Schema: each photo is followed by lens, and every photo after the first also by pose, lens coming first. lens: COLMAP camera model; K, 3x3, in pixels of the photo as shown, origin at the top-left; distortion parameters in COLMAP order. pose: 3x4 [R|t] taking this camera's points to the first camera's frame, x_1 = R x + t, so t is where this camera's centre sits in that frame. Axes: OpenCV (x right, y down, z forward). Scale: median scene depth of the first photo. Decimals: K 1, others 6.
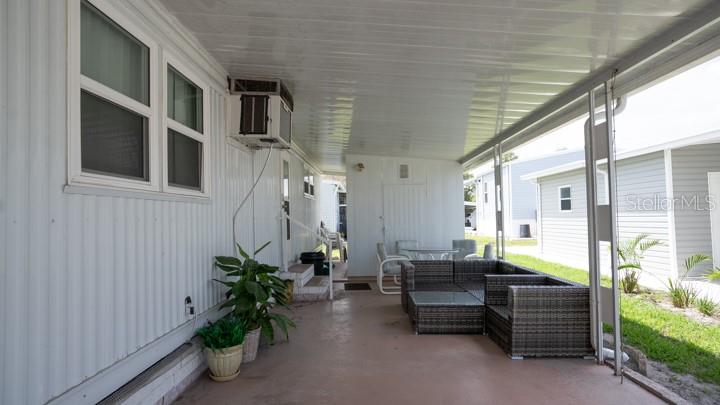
lens RADIAL K [[392.8, 0, 355.4], [0, 392.8, 203.5], [0, 0, 1]] dist [-0.016069, 0.004009]
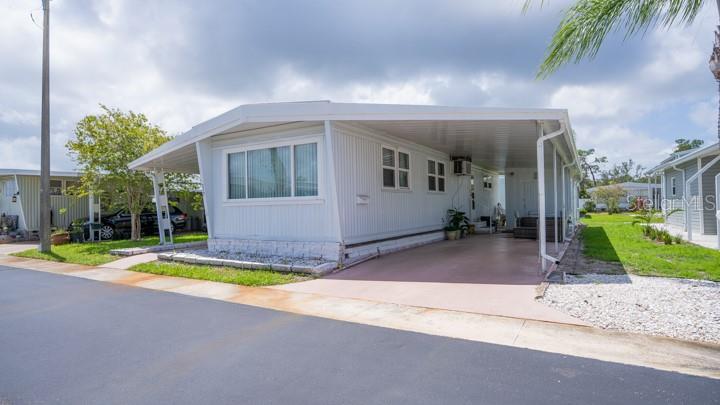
lens RADIAL K [[392.8, 0, 354.7], [0, 392.8, 202.0], [0, 0, 1]] dist [-0.016069, 0.004009]
pose [[0.871295, -0.004388, -0.490739, 0.584497], [0.018960, 0.999514, 0.024726, -0.034274], [0.490393, -0.030848, 0.870955, -2.238856]]
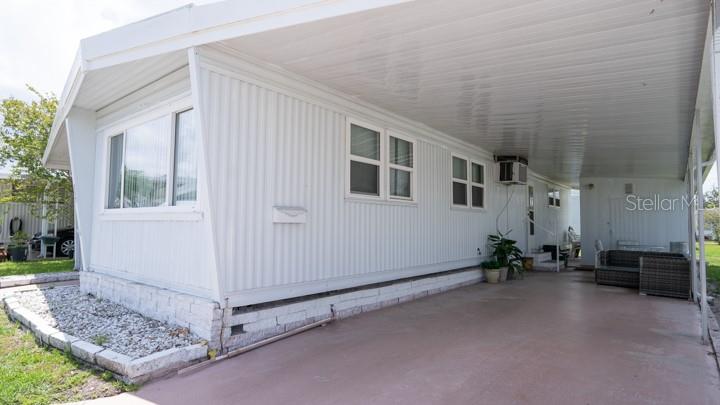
lens RADIAL K [[392.8, 0, 360.7], [0, 392.8, 203.4], [0, 0, 1]] dist [-0.016069, 0.004009]
pose [[0.794874, -0.006067, -0.606744, 0.411215], [-0.005715, 0.999831, -0.017484, -0.009217], [0.606747, 0.017365, 0.794705, -1.190171]]
